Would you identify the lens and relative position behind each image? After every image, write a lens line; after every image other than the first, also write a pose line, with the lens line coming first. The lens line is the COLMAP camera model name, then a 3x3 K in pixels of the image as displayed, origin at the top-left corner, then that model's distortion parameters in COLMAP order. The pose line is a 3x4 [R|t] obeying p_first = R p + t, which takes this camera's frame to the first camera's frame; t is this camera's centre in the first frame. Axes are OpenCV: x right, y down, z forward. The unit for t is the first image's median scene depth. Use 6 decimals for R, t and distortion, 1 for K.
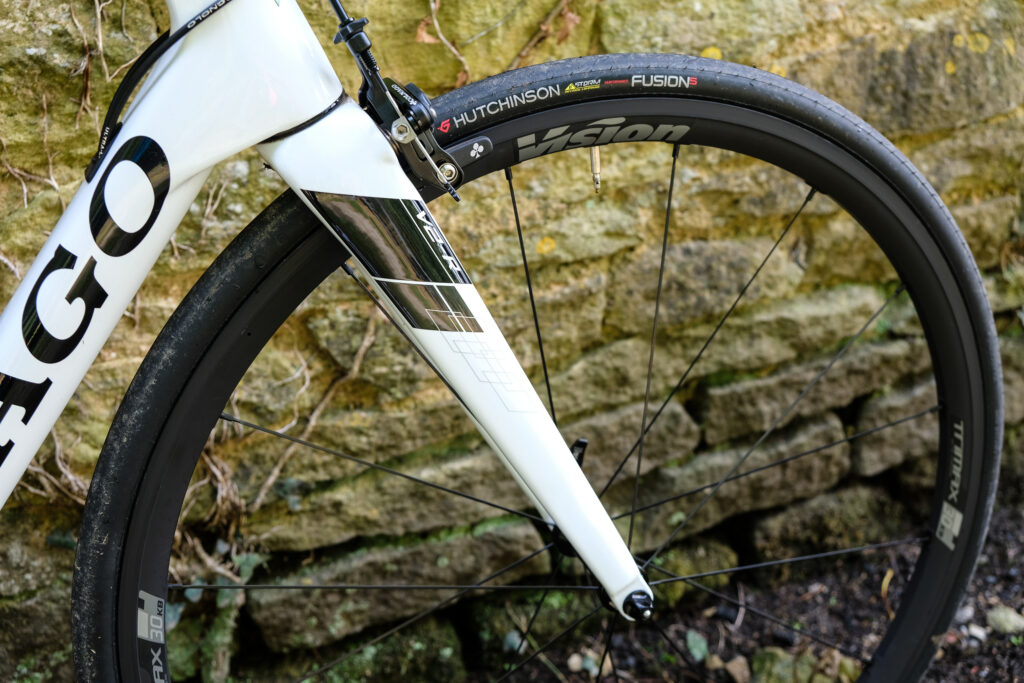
lens RADIAL K [[1285.3, 0, 514.7], [0, 1285.3, 326.7], [0, 0, 1]] dist [-0.015995, 0.033852]
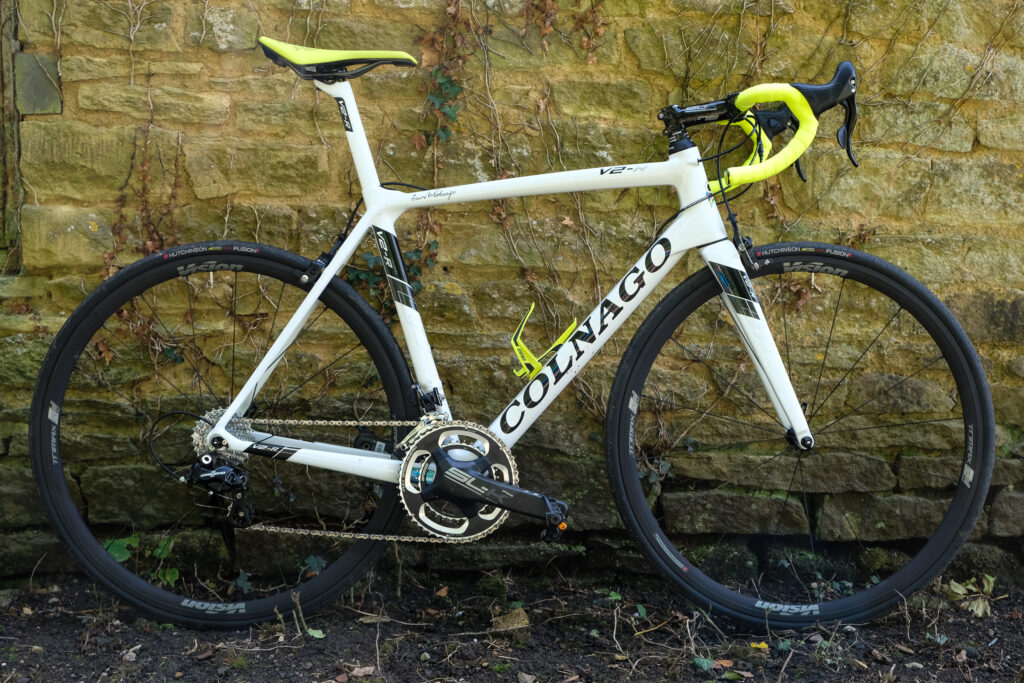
lens RADIAL K [[1368.2, 0, 514.8], [0, 1368.2, 317.9], [0, 0, 1]] dist [-0.020085, 0.042940]
pose [[0.920430, 0.109872, -0.375148, 0.420889], [-0.231306, 0.926728, -0.296095, 0.702730], [0.315128, 0.359309, 0.878403, -1.296465]]
